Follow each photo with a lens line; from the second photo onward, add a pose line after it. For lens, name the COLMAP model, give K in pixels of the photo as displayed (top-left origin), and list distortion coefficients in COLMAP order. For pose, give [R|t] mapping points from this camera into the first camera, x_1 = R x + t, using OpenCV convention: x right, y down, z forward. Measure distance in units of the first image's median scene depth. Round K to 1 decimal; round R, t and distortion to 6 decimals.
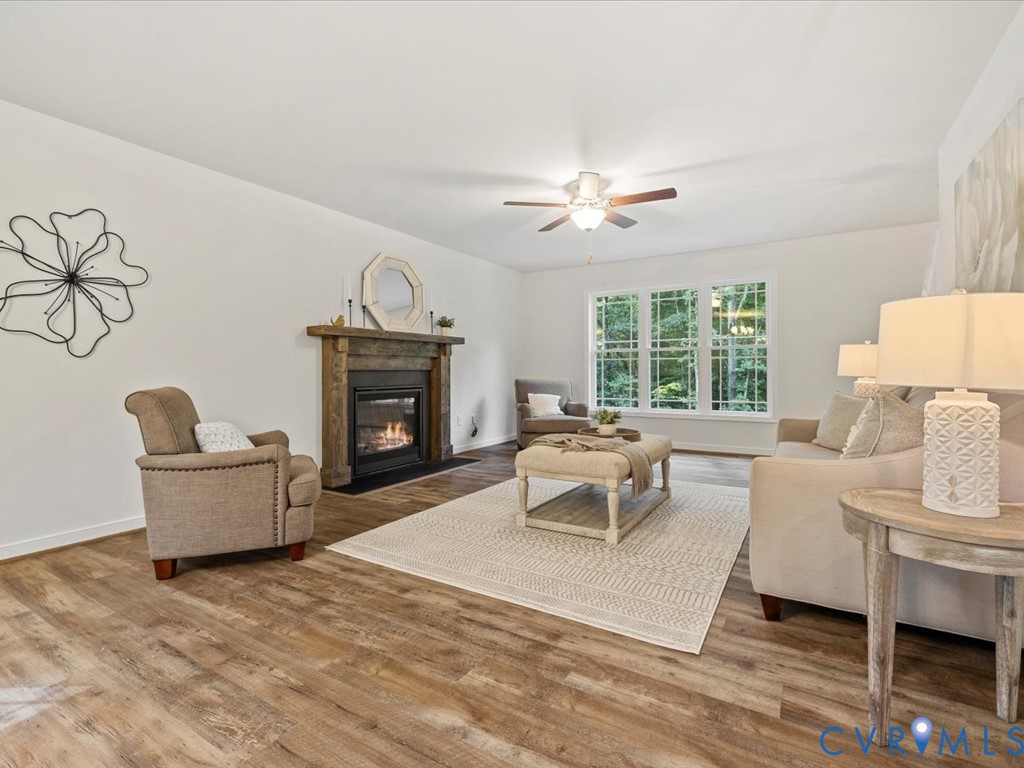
lens RADIAL K [[485.4, 0, 503.7], [0, 485.4, 378.9], [0, 0, 1]] dist [0.002552, 0.000696]
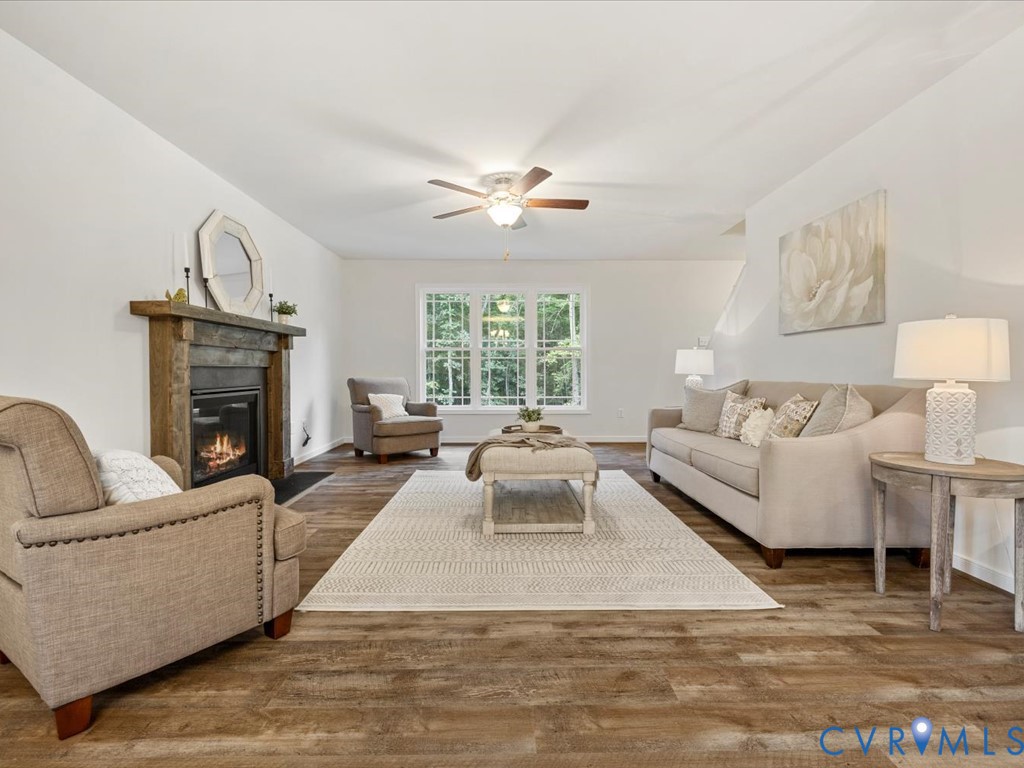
lens RADIAL K [[485.4, 0, 504.5], [0, 485.4, 383.6], [0, 0, 1]] dist [0.002552, 0.000696]
pose [[0.844663, -0.010938, 0.535186, -0.444946], [0.004661, 0.999904, 0.013079, 0.000965], [-0.535278, -0.008553, 0.844633, 0.202645]]
